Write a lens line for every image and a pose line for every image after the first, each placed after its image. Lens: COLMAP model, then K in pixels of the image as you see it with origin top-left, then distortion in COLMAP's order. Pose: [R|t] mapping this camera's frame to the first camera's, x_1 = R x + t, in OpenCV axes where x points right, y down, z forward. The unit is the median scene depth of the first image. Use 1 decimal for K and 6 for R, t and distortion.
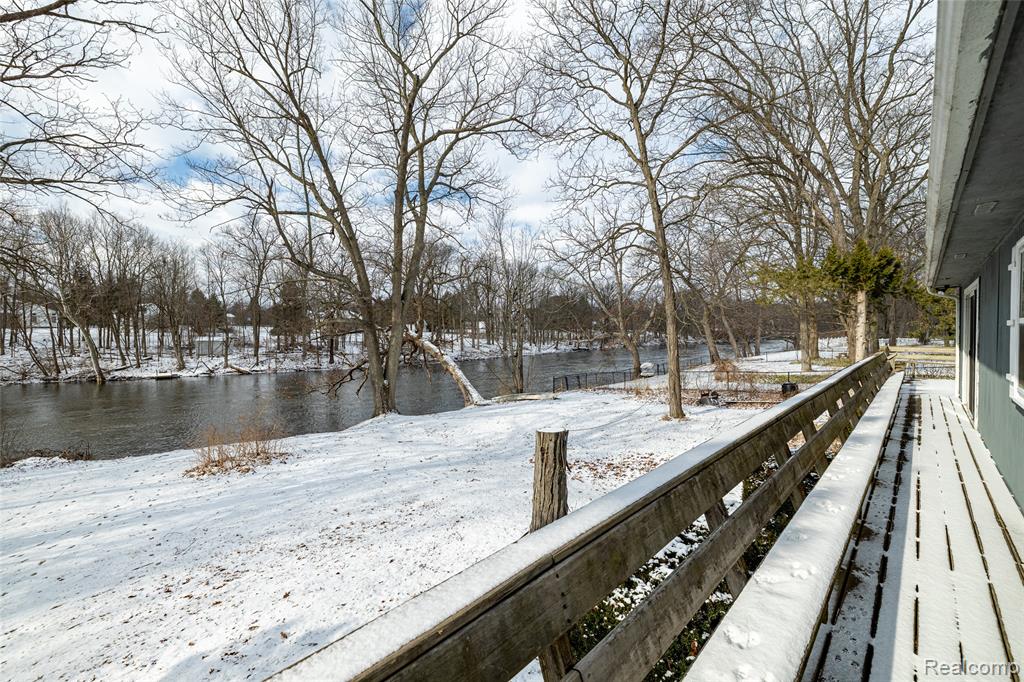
lens RADIAL K [[443.2, 0, 511.7], [0, 443.2, 341.3], [0, 0, 1]] dist [0.011747, 0.000360]
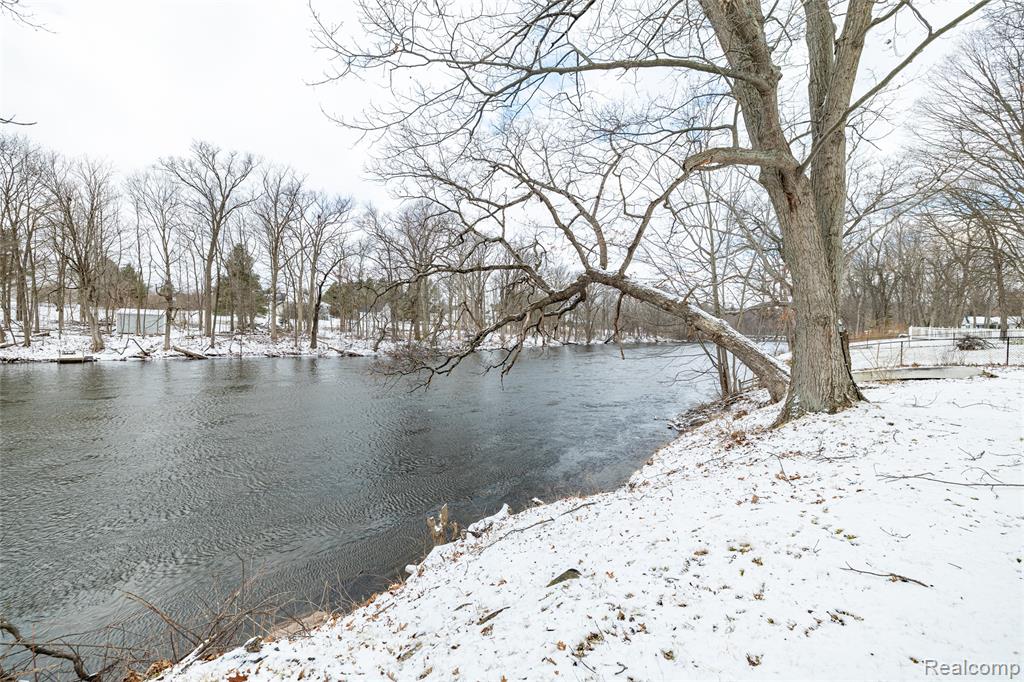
lens RADIAL K [[443.2, 0, 514.4], [0, 443.2, 339.6], [0, 0, 1]] dist [0.011747, 0.000360]
pose [[0.989550, 0.017929, 0.143072, -0.362780], [-0.016286, 0.999787, -0.012645, 0.082497], [-0.143268, 0.010183, 0.989631, 0.393232]]
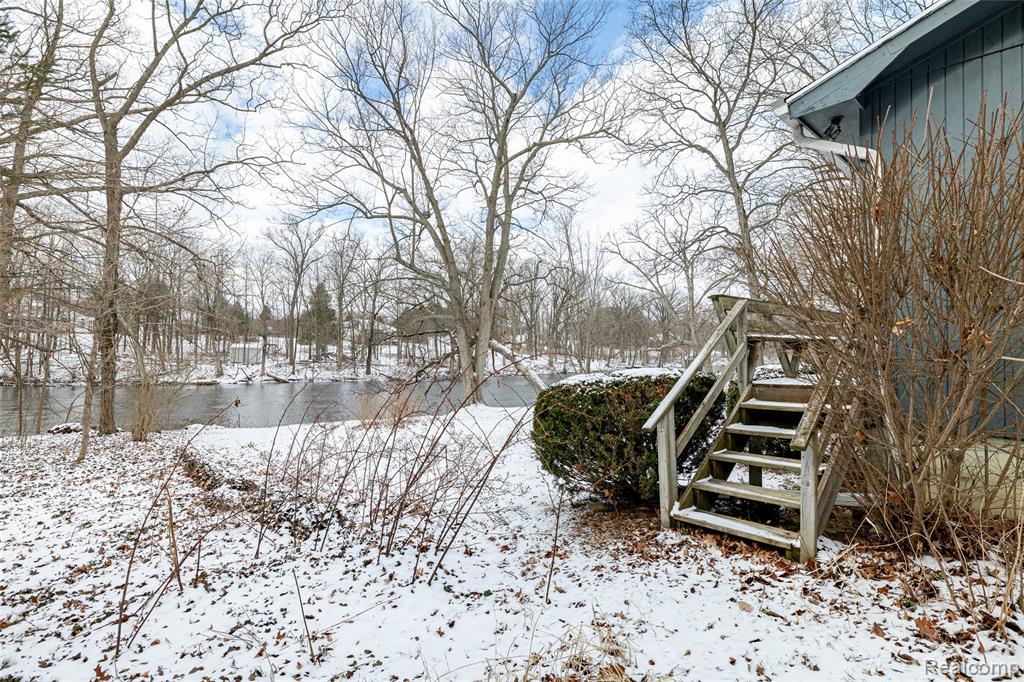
lens RADIAL K [[516.3, 0, 512.4], [0, 516.3, 339.0], [0, 0, 1]] dist [-0.001110, 0.000833]
pose [[0.997348, 0.016178, -0.070958, -0.061010], [-0.019150, 0.998959, -0.041398, 0.031906], [0.070214, 0.042647, 0.996620, -0.126772]]
